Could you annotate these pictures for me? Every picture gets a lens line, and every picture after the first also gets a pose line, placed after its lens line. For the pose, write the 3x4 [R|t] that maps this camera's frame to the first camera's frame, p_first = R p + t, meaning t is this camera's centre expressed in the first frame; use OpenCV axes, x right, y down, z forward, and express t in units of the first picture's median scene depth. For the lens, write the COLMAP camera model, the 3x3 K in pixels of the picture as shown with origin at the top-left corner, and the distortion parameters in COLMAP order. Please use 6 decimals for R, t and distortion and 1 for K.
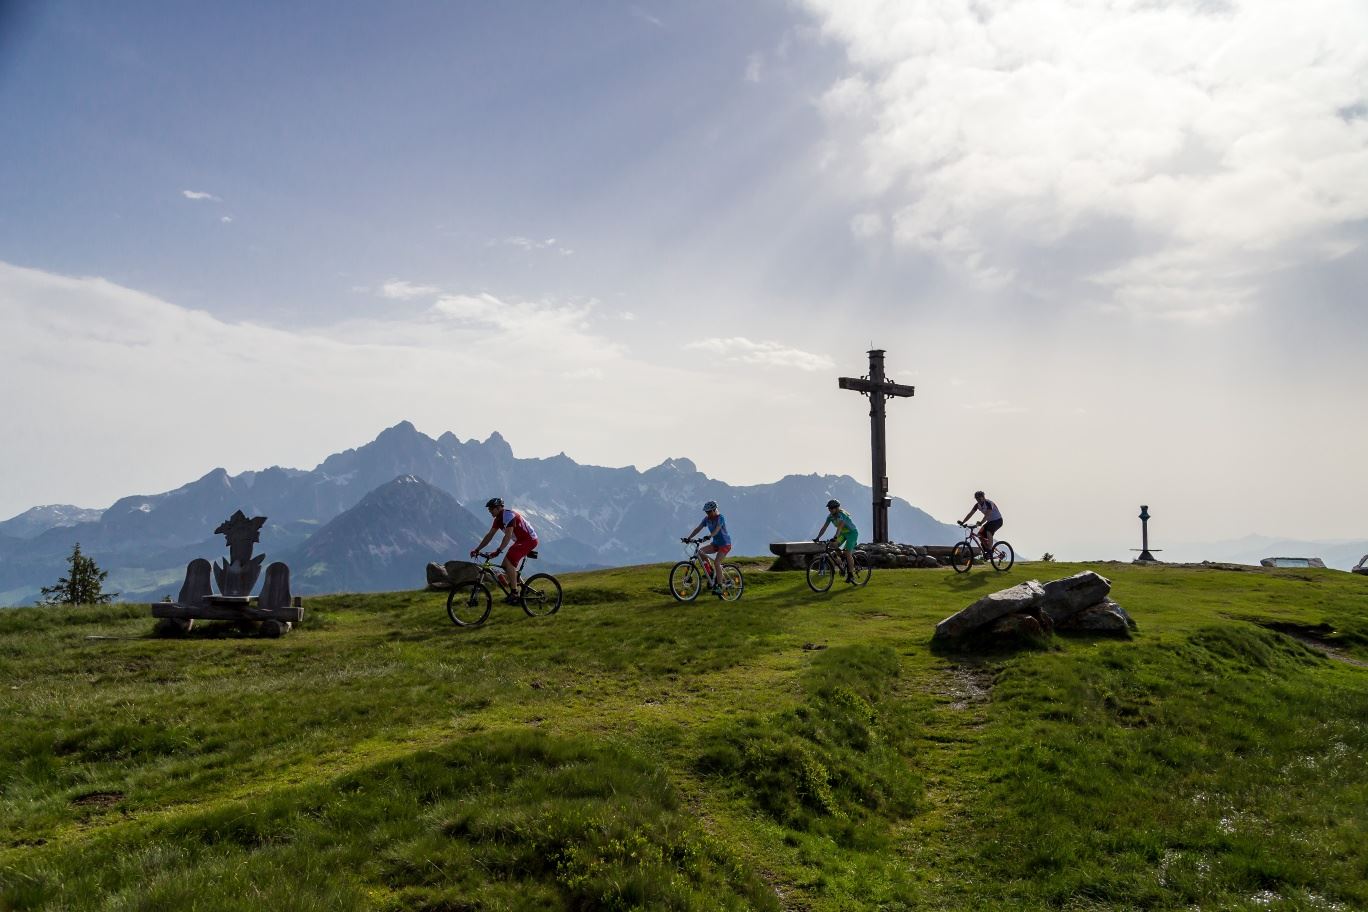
lens RADIAL K [[1481.4, 0, 684.0], [0, 1481.4, 456.0], [0, 0, 1]] dist [0.052563, 0.005387]
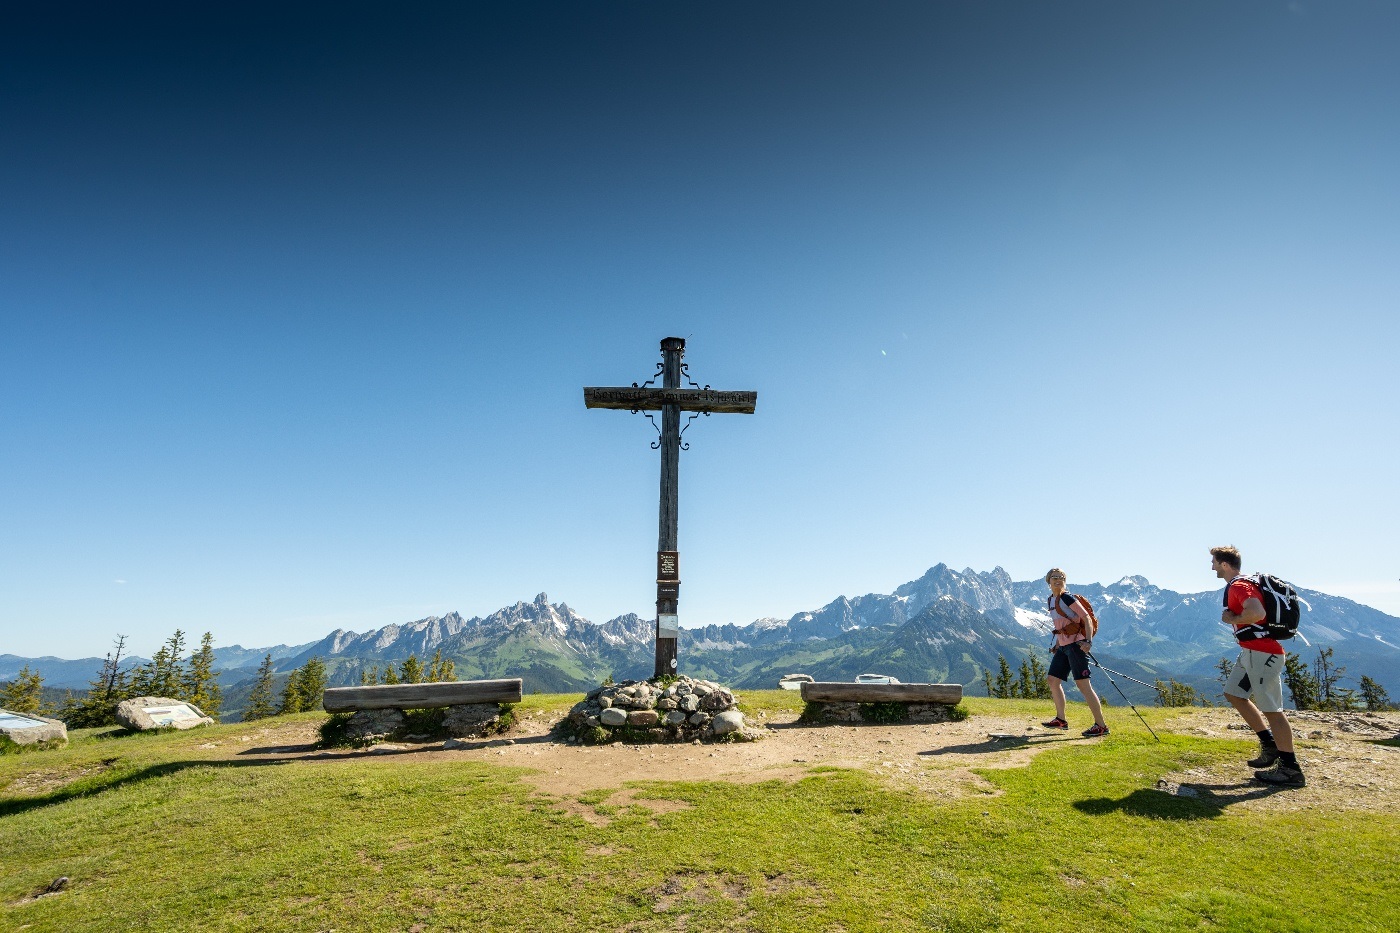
lens RADIAL K [[692.5, 0, 700.0], [0, 692.5, 466.5], [0, 0, 1]] dist [0.005616, -0.000388]
pose [[0.797125, -0.150972, -0.584636, 0.072705], [0.045096, 0.980419, -0.191689, 0.007741], [0.602128, 0.126435, 0.788325, 0.197694]]
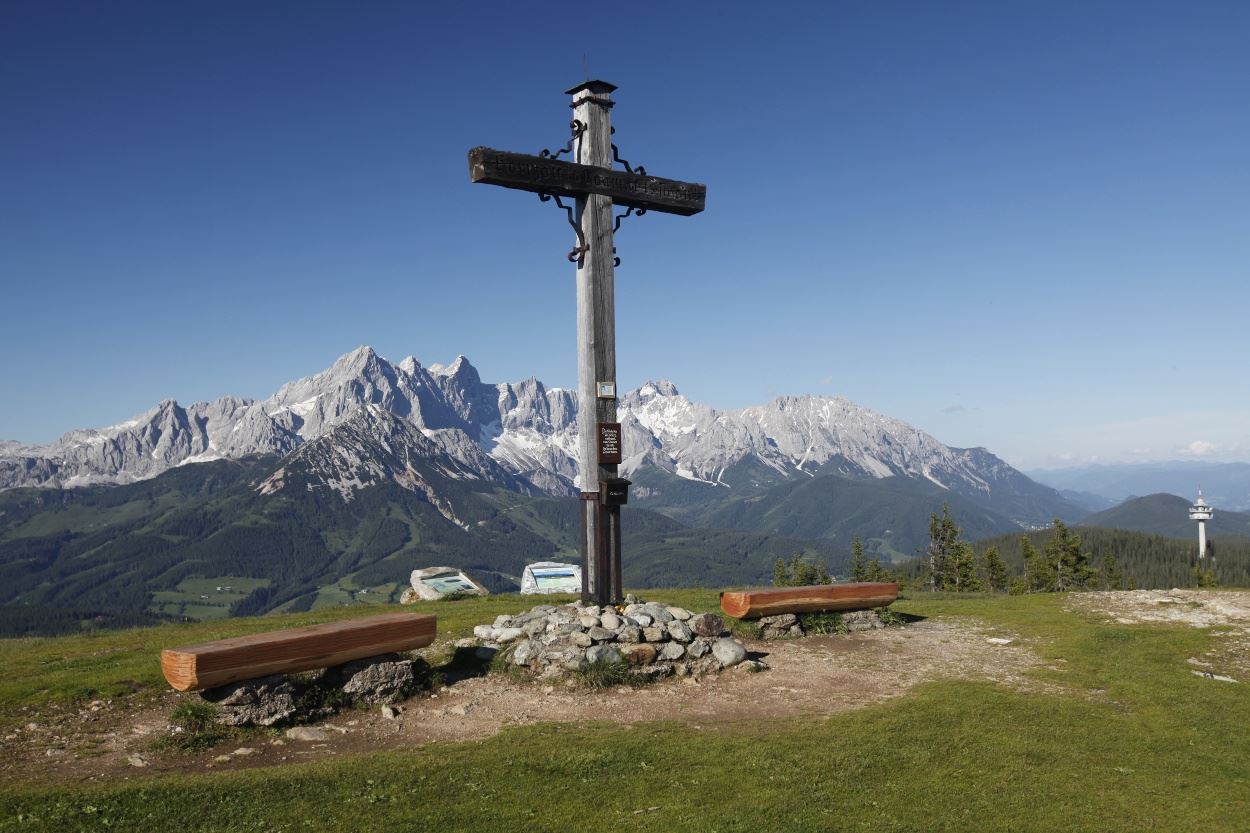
lens RADIAL K [[1353.6, 0, 625.0], [0, 1353.6, 416.5], [0, 0, 1]] dist [0.052563, 0.005387]
pose [[0.996904, -0.015282, -0.077129, 0.040539], [0.017430, 0.999477, 0.027253, 0.000614], [0.076673, -0.028513, 0.996649, 0.163931]]
